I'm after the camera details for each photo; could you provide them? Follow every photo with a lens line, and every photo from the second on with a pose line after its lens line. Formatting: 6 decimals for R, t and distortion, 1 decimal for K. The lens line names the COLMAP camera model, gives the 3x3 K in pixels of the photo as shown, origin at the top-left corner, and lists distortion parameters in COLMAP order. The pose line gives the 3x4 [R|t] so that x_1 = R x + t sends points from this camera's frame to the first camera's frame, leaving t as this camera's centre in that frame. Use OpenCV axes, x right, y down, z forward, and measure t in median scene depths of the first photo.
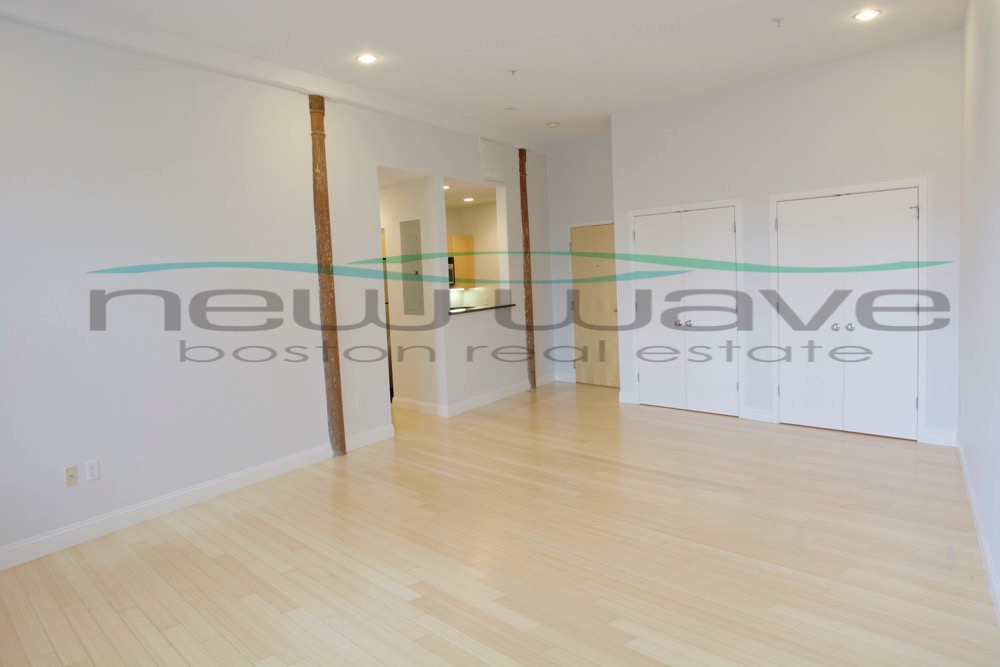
lens RADIAL K [[743.3, 0, 499.1], [0, 743.3, 344.0], [0, 0, 1]] dist [-0.127471, 0.119765]
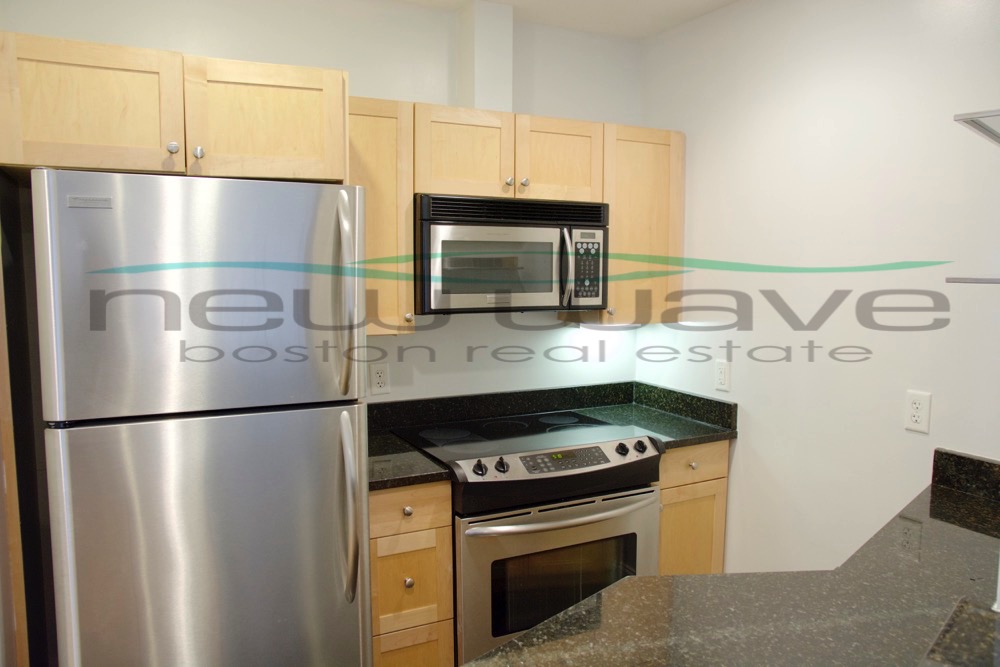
lens RADIAL K [[743.3, 0, 499.1], [0, 743.3, 344.0], [0, 0, 1]] dist [-0.127471, 0.119765]
pose [[0.971608, 0.080807, -0.222370, -0.040959], [-0.074095, 0.996512, 0.038381, -0.083572], [0.224696, -0.020815, 0.974207, 0.819826]]
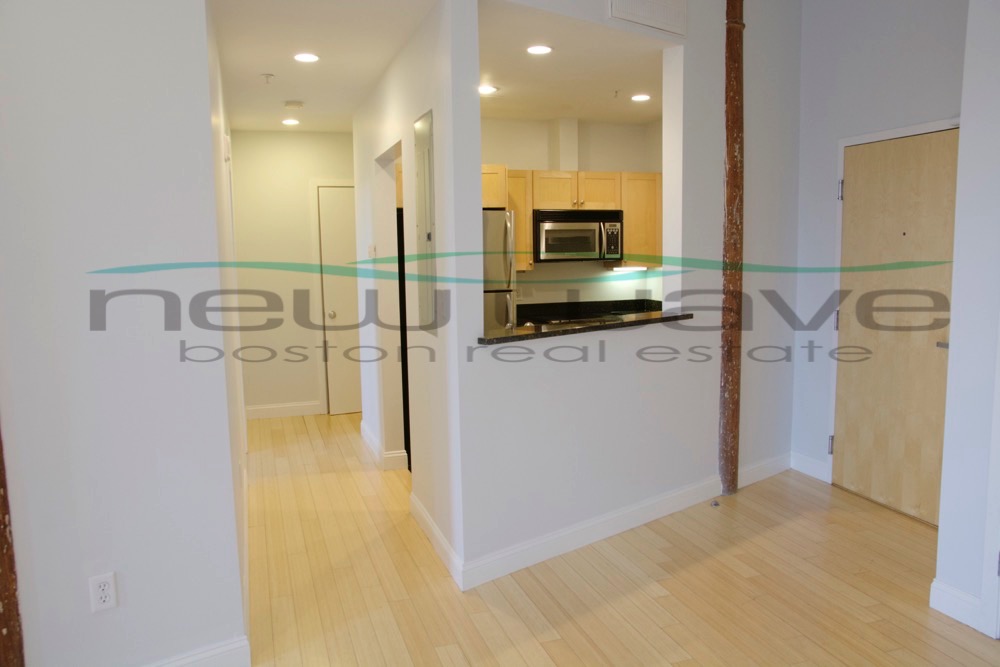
lens RADIAL K [[743.3, 0, 499.1], [0, 743.3, 344.0], [0, 0, 1]] dist [-0.127471, 0.119765]
pose [[0.922687, 0.079459, -0.377273, 0.076032], [-0.060282, 0.996230, 0.062390, -0.051755], [0.380808, -0.034824, 0.923998, 0.502768]]
